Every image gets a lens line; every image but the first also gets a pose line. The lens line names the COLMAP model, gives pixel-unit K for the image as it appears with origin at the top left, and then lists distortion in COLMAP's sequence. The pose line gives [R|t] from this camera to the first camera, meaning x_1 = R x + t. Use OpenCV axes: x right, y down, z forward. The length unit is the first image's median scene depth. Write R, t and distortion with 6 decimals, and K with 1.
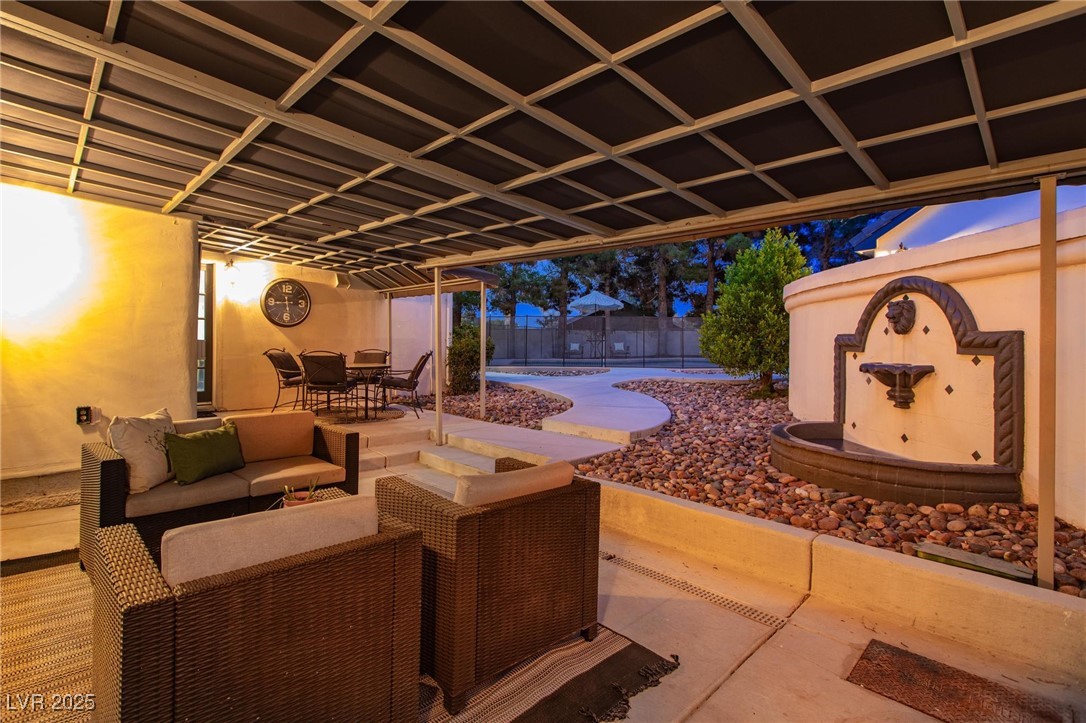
lens RADIAL K [[497.5, 0, 543.0], [0, 497.5, 361.5], [0, 0, 1]] dist [0.003987, 0.000328]
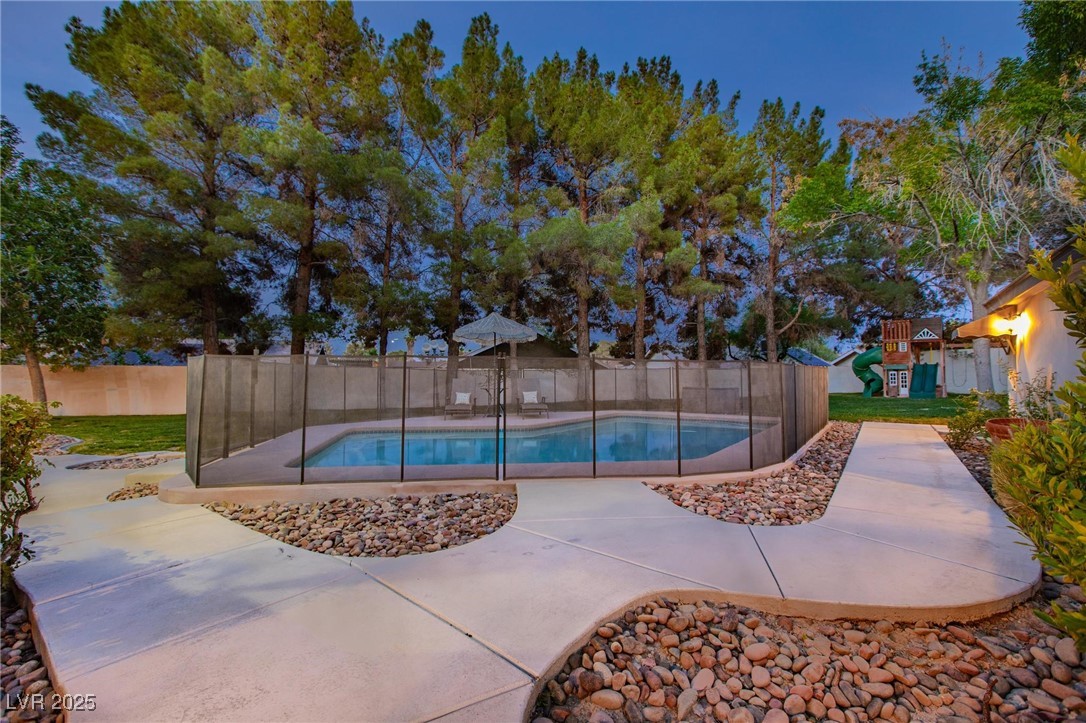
lens RADIAL K [[497.5, 0, 543.0], [0, 497.5, 361.5], [0, 0, 1]] dist [0.003987, 0.000328]
pose [[0.983124, 0.007149, 0.182800, 0.034212], [0.002931, 0.998492, -0.054813, -0.030793], [-0.182916, 0.054423, 0.981621, 0.239631]]
